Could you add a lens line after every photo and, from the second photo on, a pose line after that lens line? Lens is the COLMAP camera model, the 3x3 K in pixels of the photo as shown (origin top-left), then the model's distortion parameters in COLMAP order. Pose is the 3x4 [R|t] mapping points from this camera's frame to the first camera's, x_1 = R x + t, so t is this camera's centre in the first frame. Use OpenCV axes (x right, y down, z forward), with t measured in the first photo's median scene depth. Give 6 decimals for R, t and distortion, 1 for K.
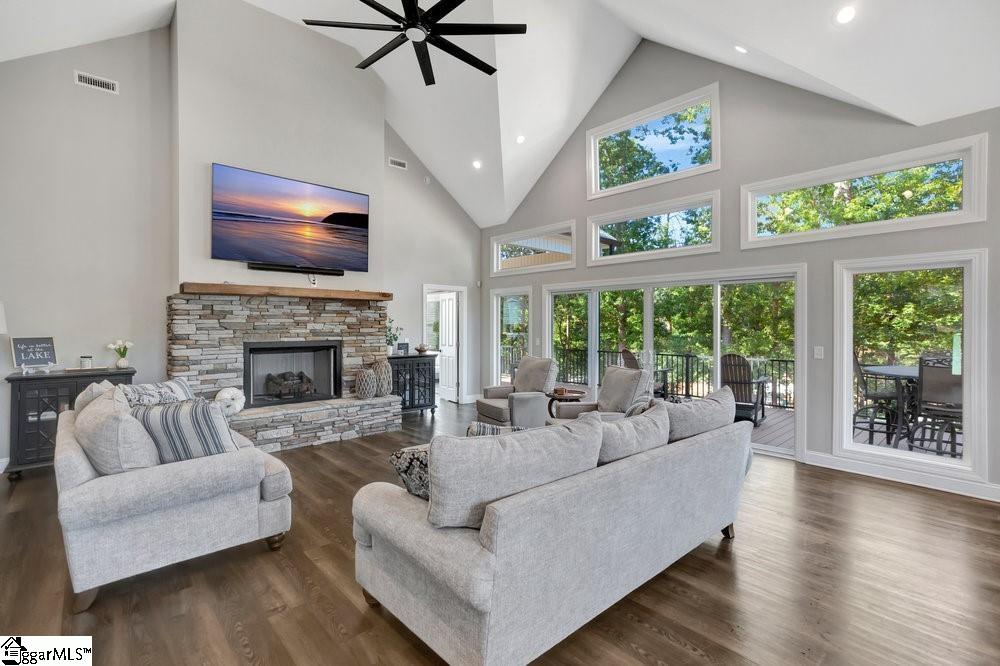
lens RADIAL K [[467.7, 0, 498.6], [0, 467.7, 327.8], [0, 0, 1]] dist [-0.000951, 0.000925]
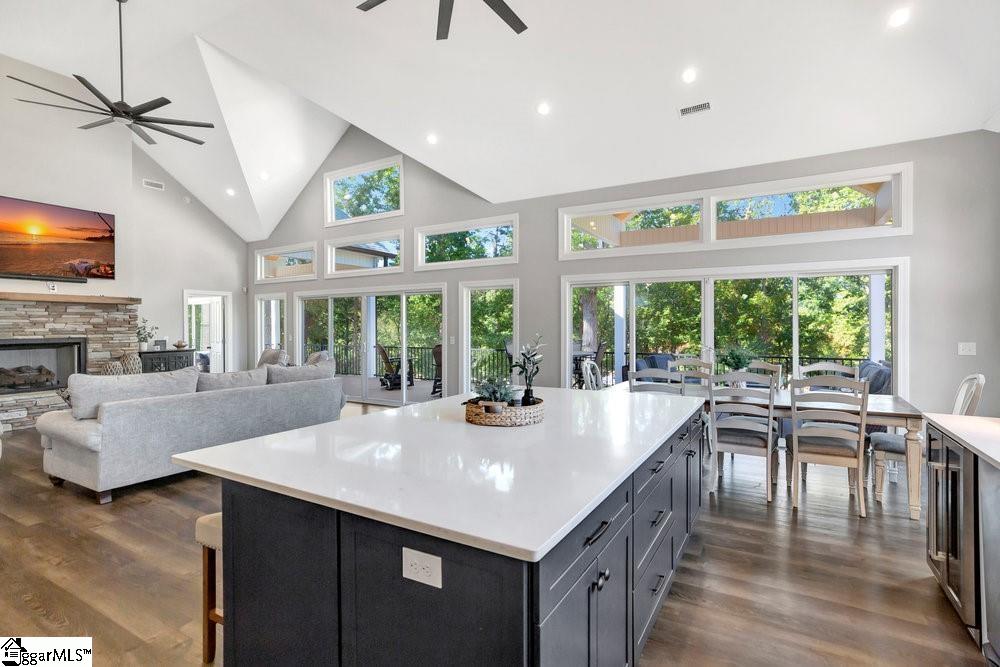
lens RADIAL K [[479.5, 0, 510.7], [0, 479.5, 330.3], [0, 0, 1]] dist [-0.000662, 0.018932]
pose [[0.952747, -0.009633, 0.303613, 0.306151], [0.008302, 0.999949, 0.005675, 0.009854], [-0.303652, -0.002887, 0.952779, -0.476670]]
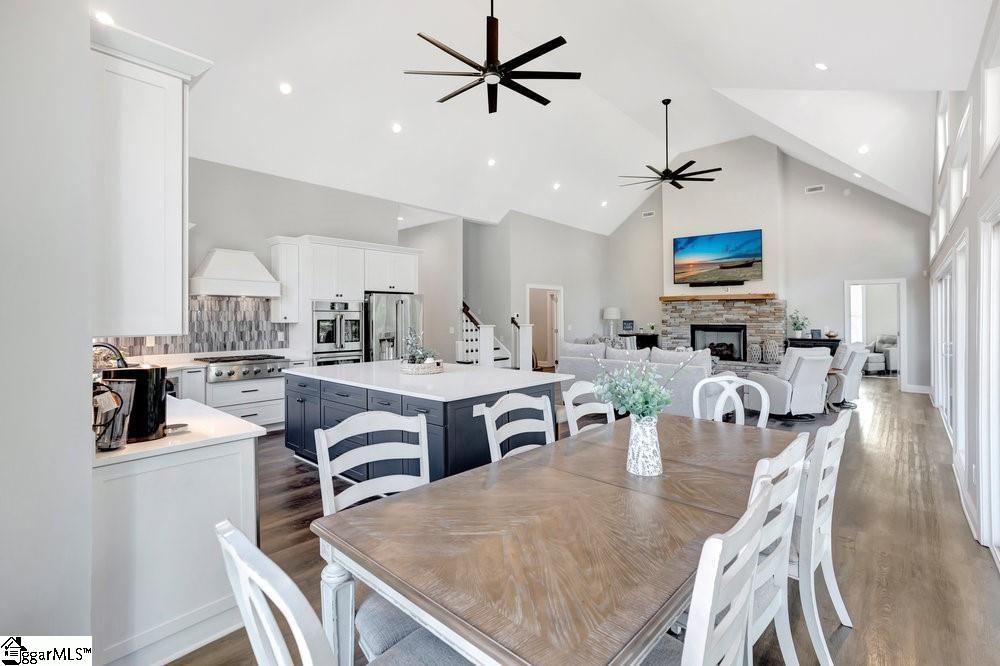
lens RADIAL K [[458.1, 0, 499.0], [0, 458.1, 314.4], [0, 0, 1]] dist [-0.013175, -0.000158]
pose [[0.103525, -0.002005, -0.994625, 1.106781], [-0.003106, 0.999992, -0.002339, -0.003526], [0.994622, 0.003331, 0.103518, 0.001206]]
